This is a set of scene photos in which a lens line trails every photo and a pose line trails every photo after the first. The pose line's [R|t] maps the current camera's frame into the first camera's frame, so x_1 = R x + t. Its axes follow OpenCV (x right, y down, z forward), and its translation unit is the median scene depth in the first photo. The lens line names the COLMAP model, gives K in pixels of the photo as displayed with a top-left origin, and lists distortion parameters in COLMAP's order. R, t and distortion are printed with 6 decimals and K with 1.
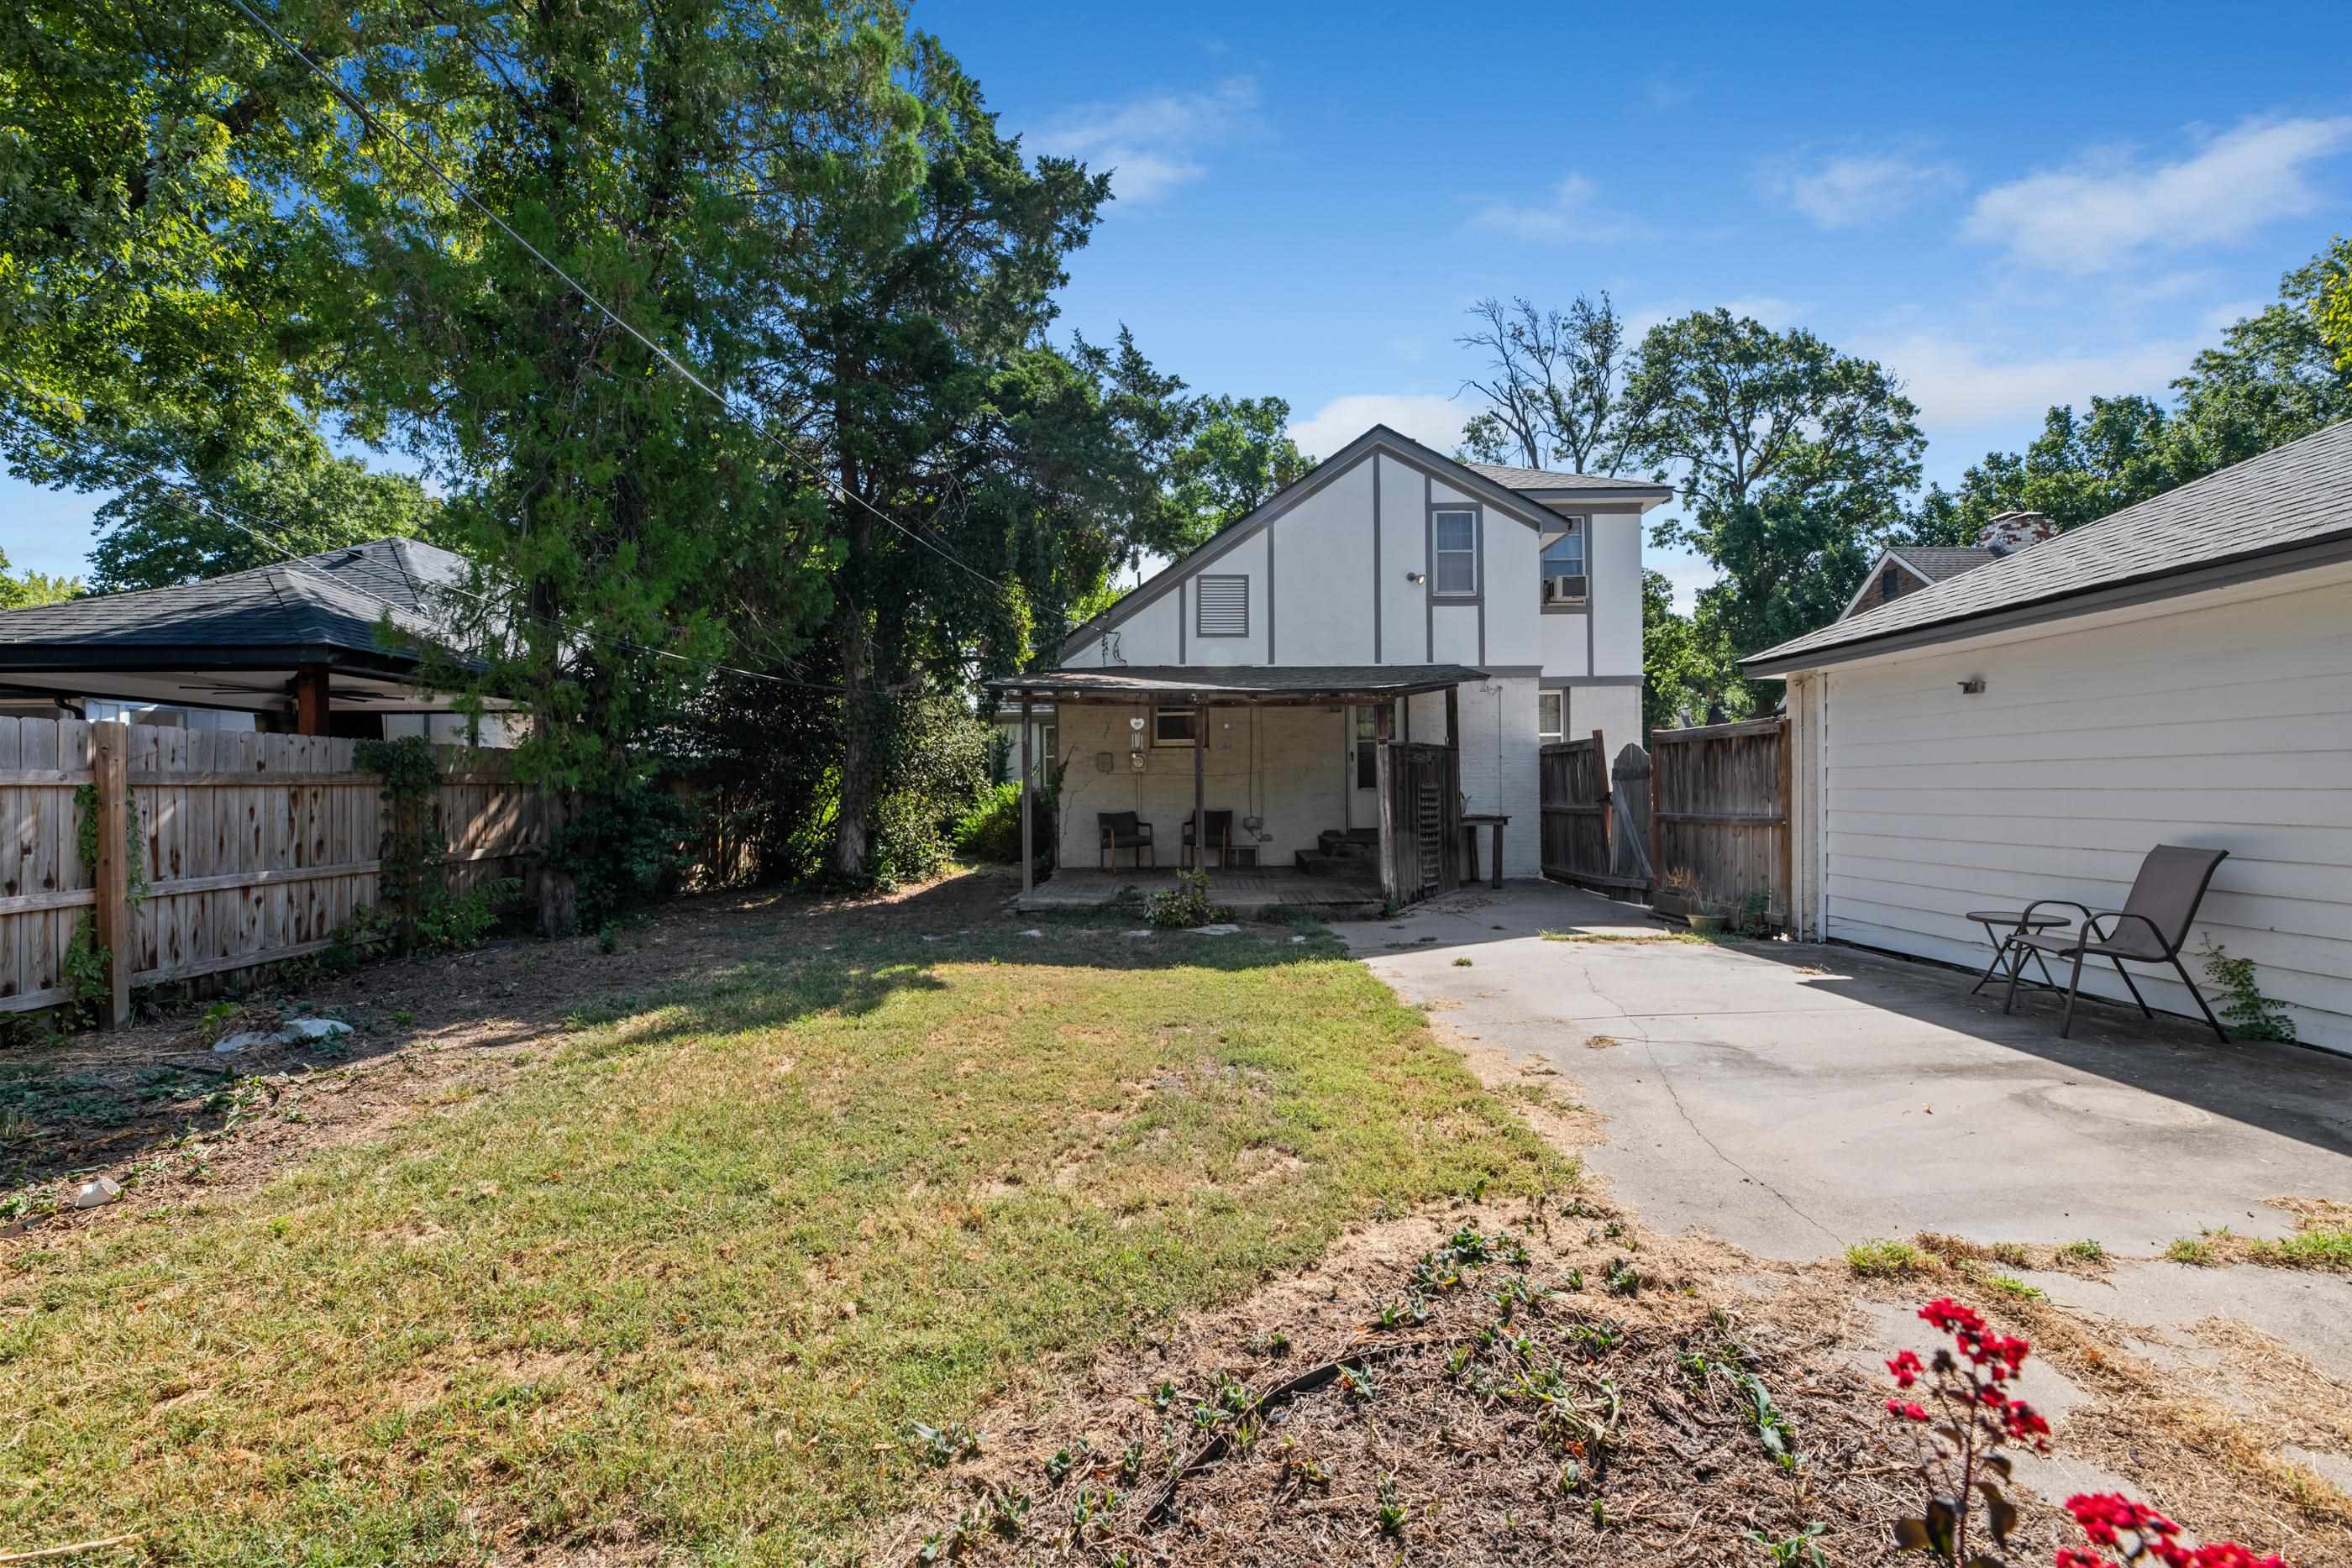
lens RADIAL K [[986.8, 0, 1171.6], [0, 986.8, 792.7], [0, 0, 1]] dist [-0.002487, -0.000177]
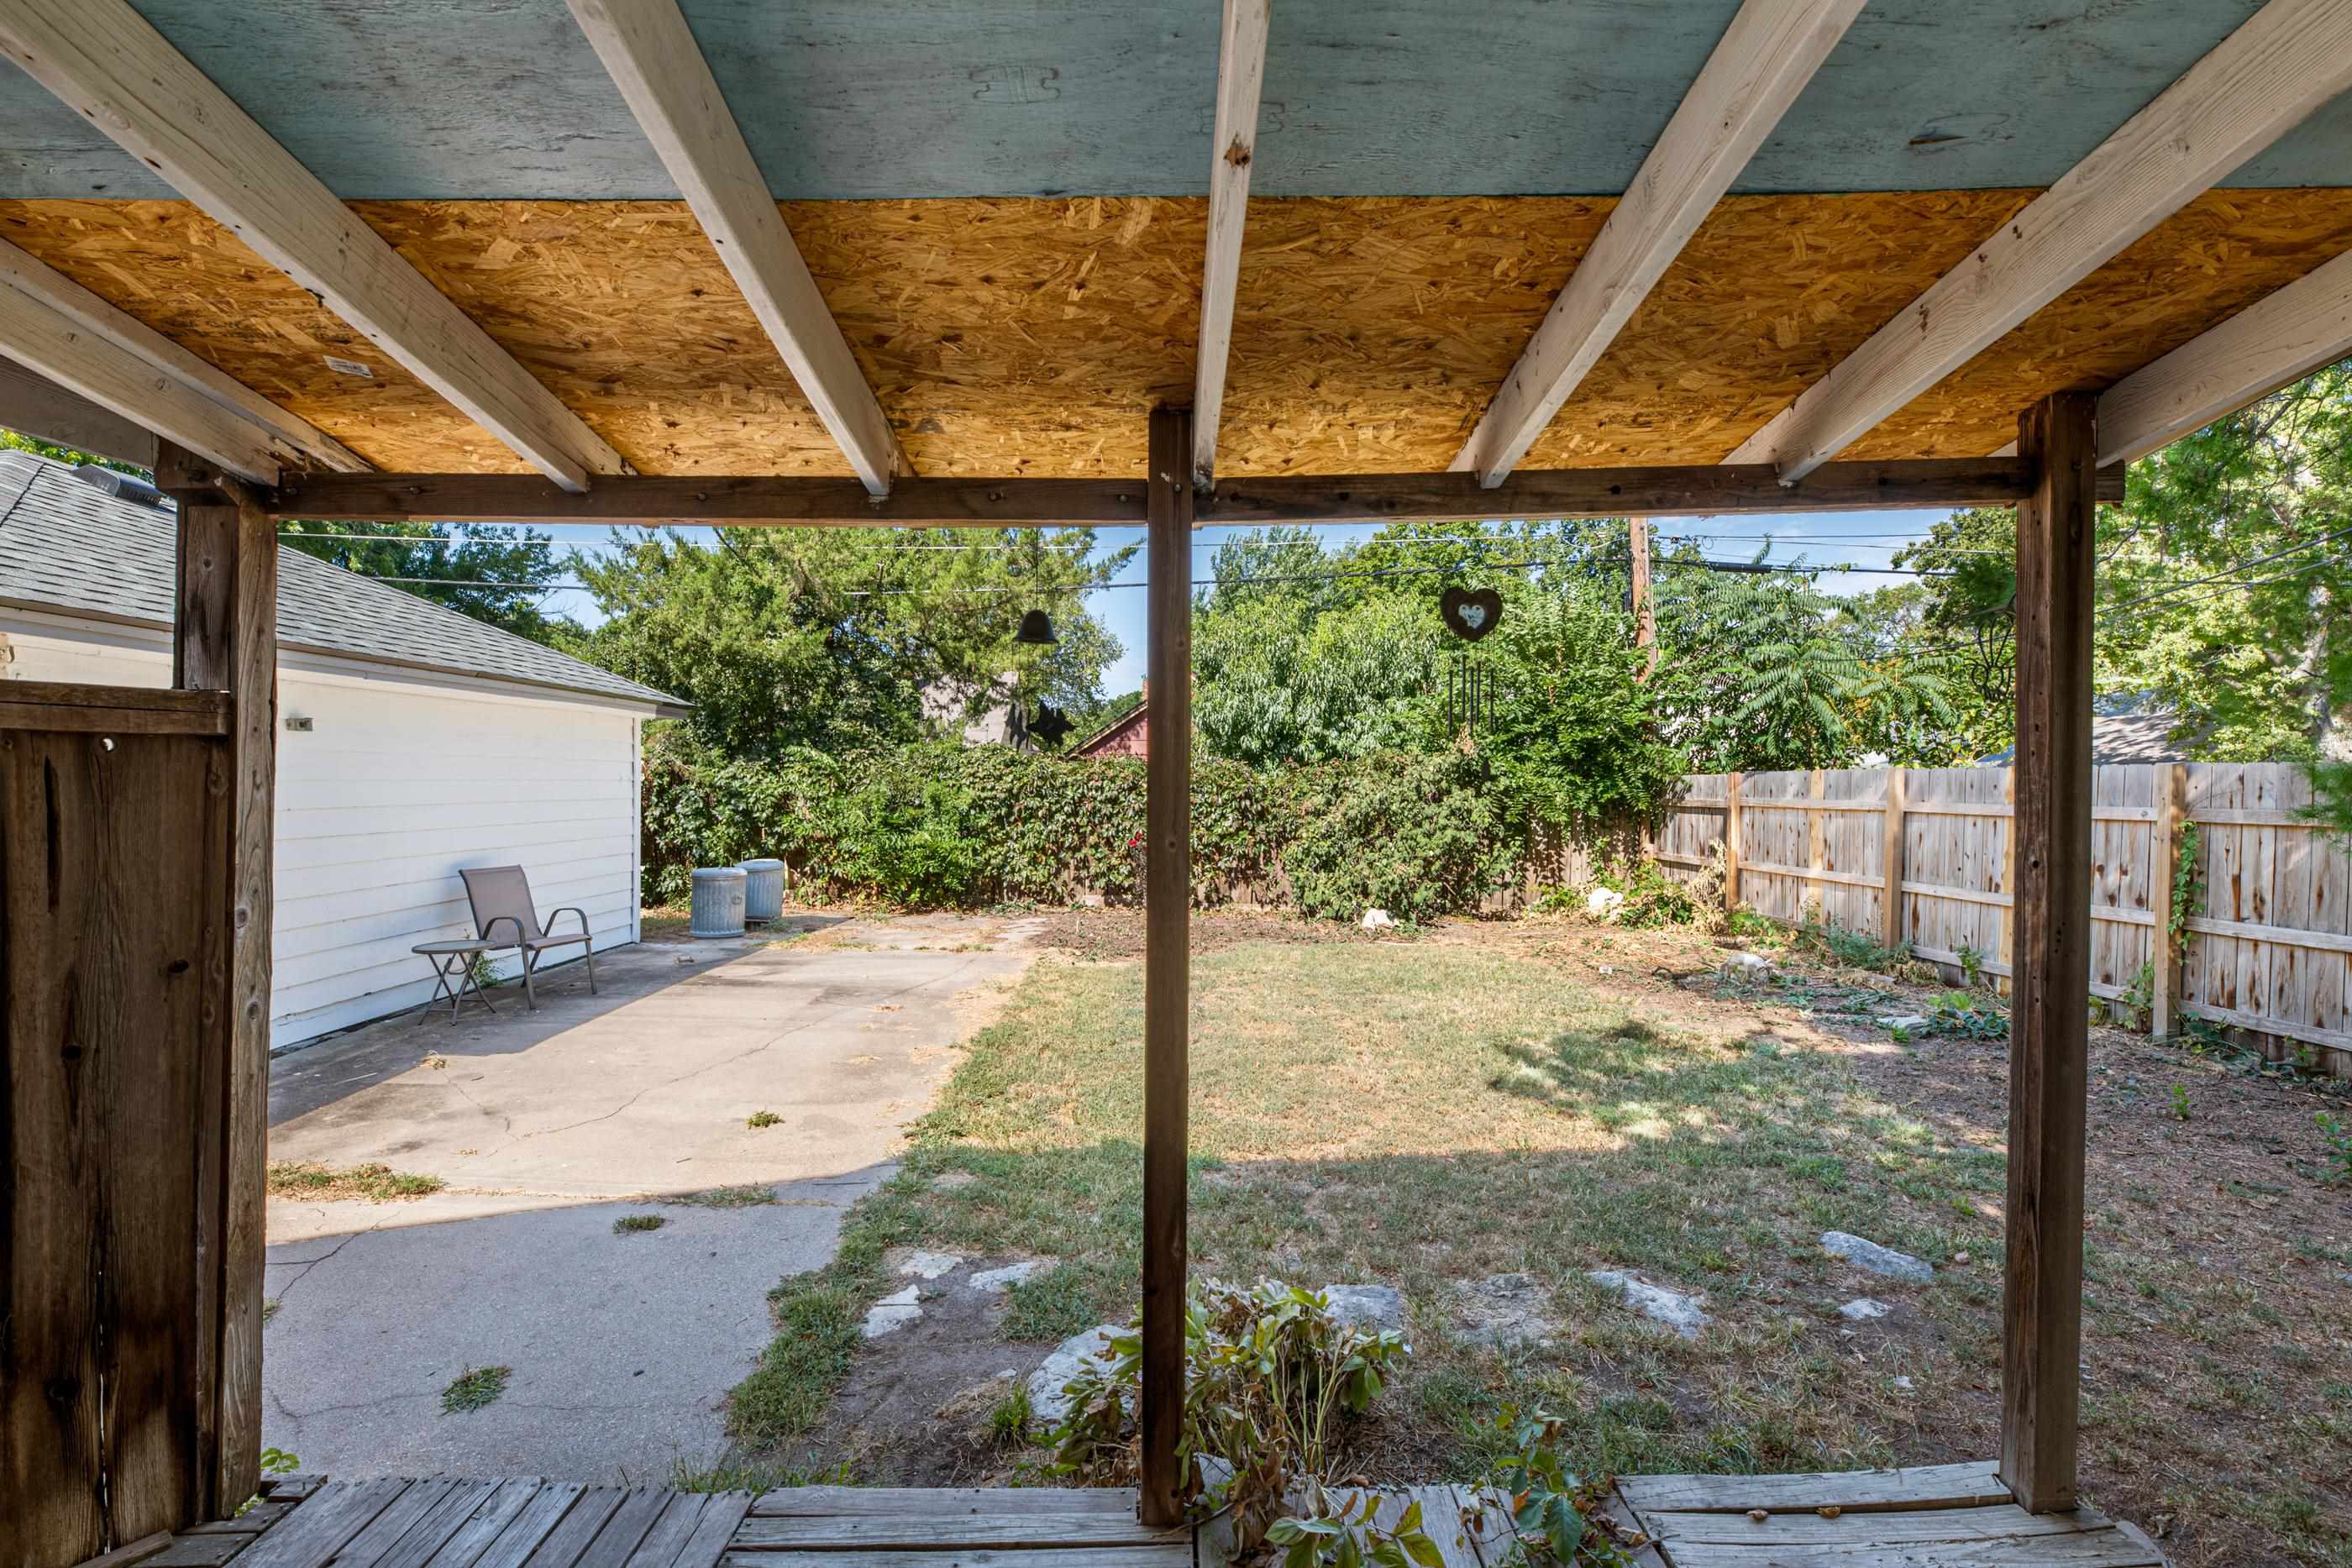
lens RADIAL K [[1013.0, 0, 1176.0], [0, 1013.0, 784.0], [0, 0, 1]] dist [-0.000416, -0.000029]
pose [[-0.999736, 0.000769, -0.022955, 0.023168], [0.000464, 0.999912, 0.013278, -0.028067], [0.022963, 0.013264, -0.999648, 0.907246]]
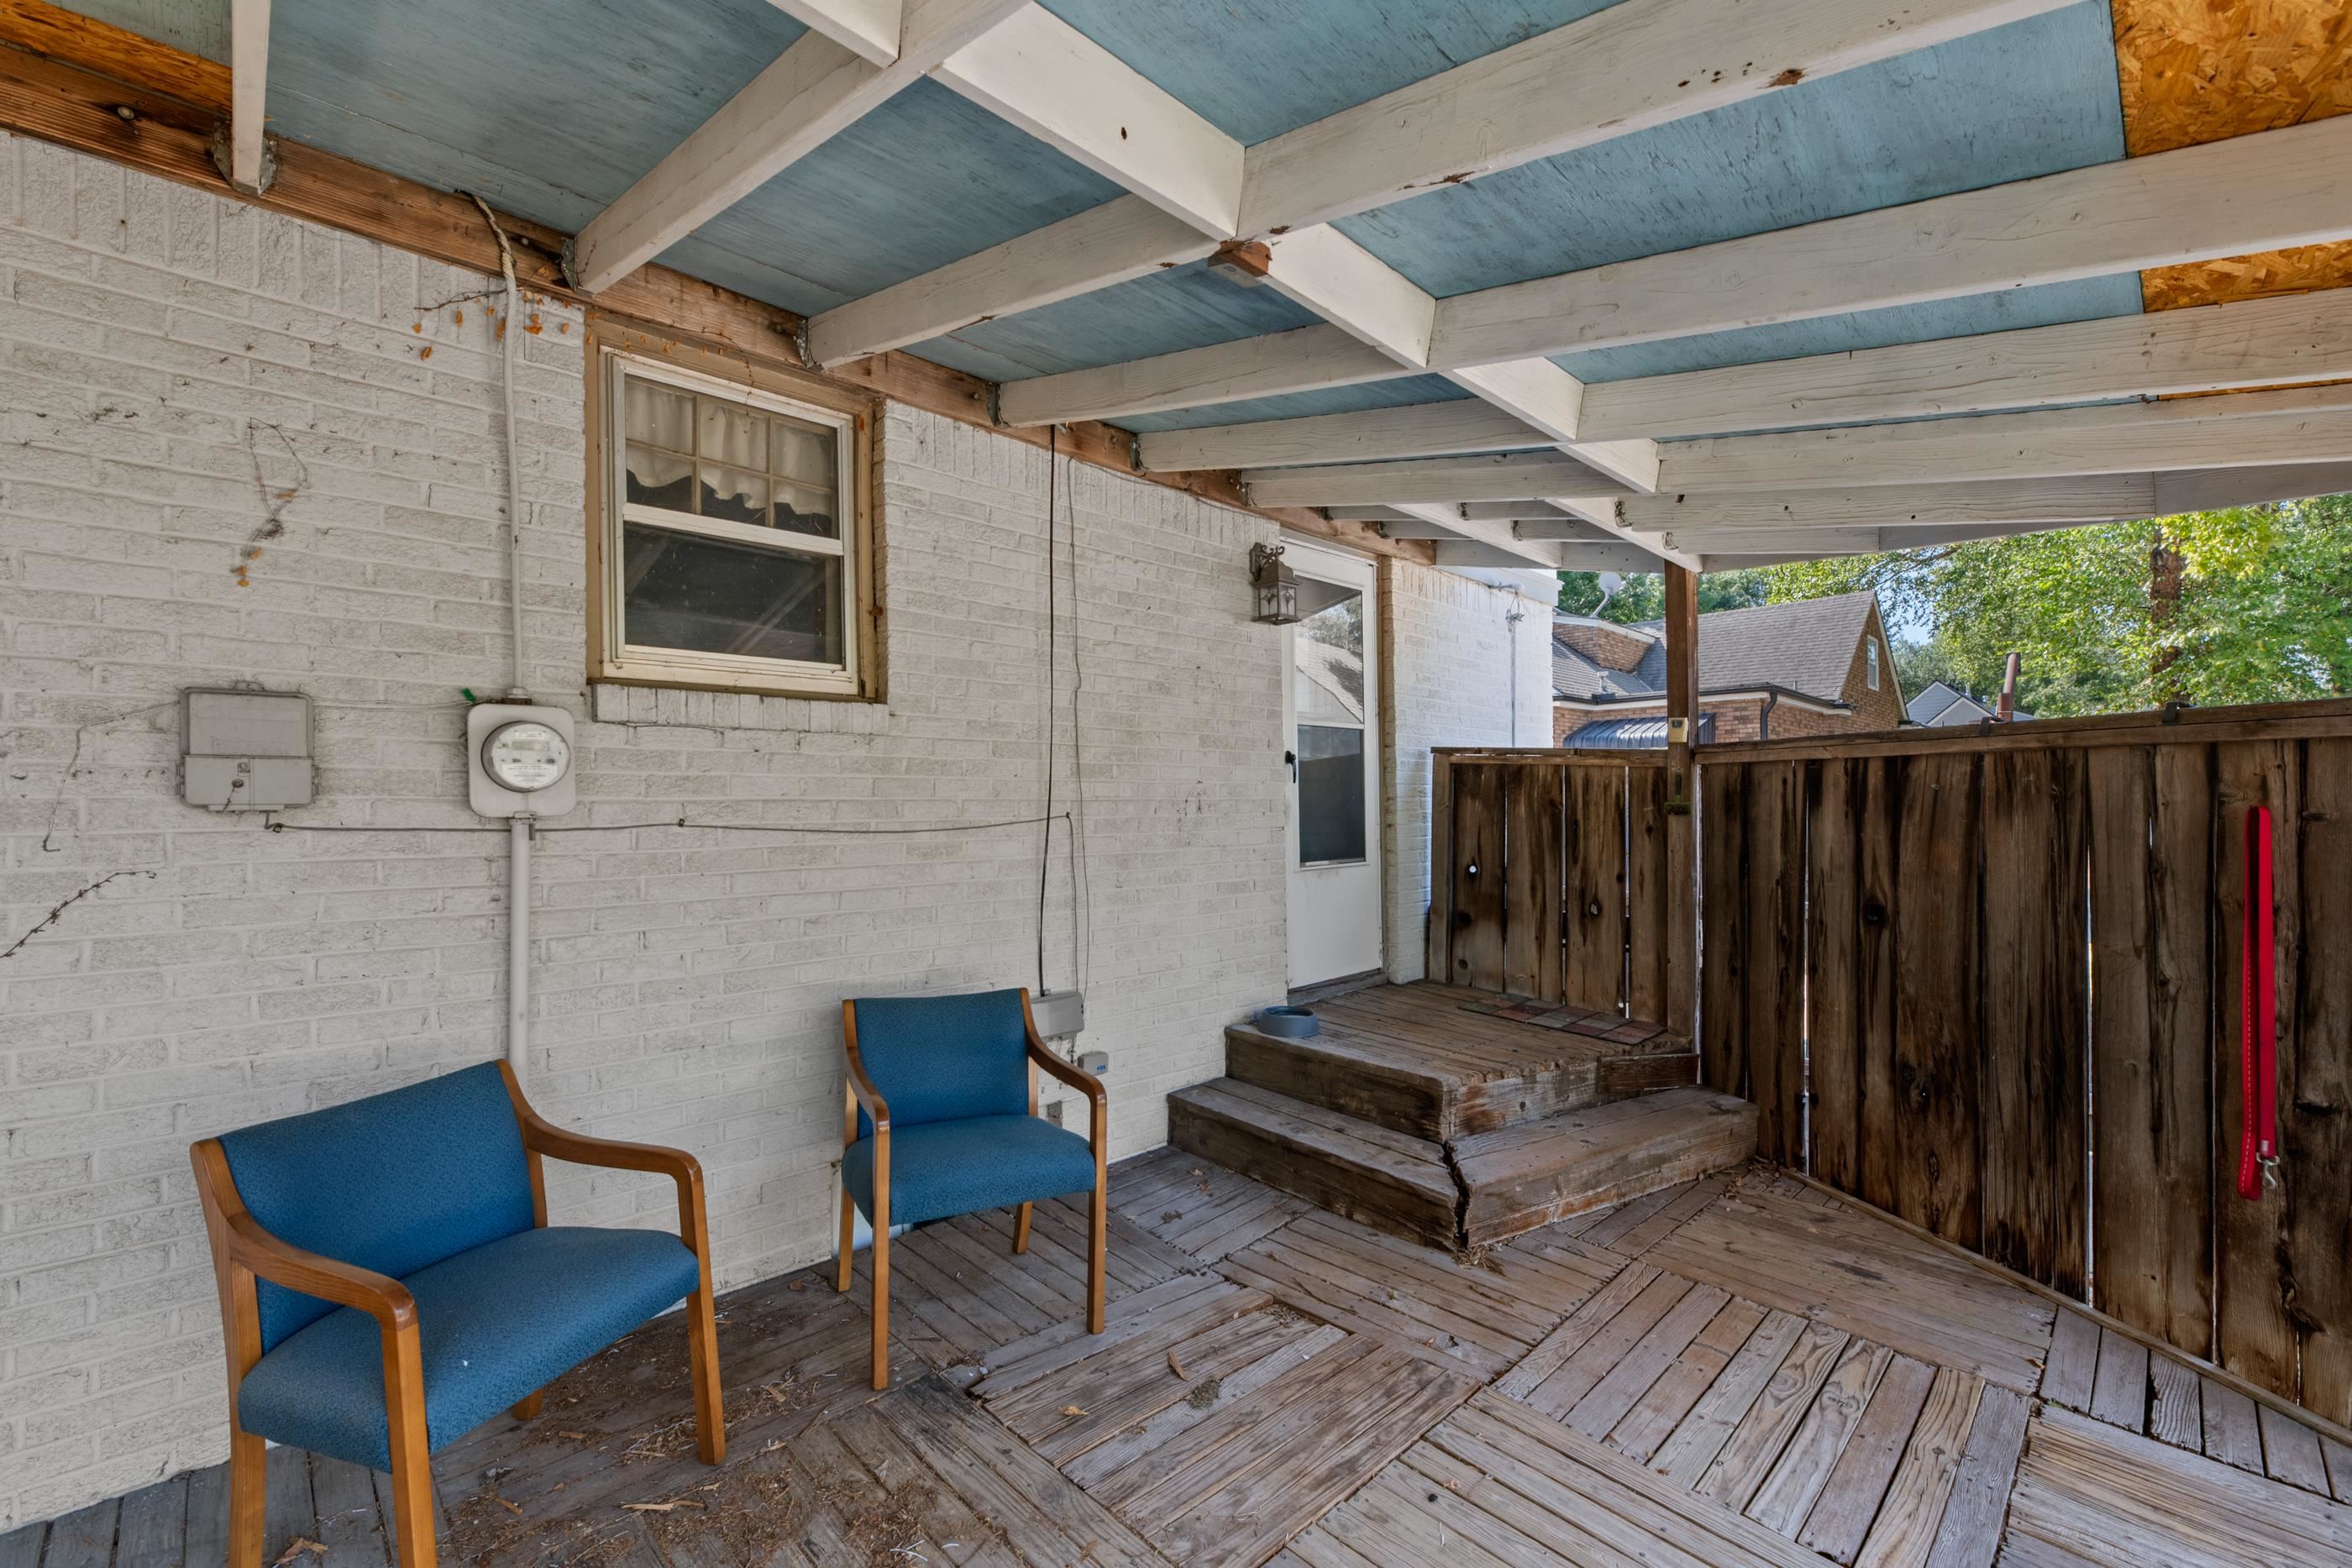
lens RADIAL K [[986.8, 0, 1171.6], [0, 986.8, 792.7], [0, 0, 1]] dist [-0.002487, -0.000177]
pose [[0.712061, 0.014819, 0.701961, -0.072523], [-0.000891, 0.999796, -0.020202, -0.021657], [-0.702117, 0.013760, 0.711929, 0.800324]]
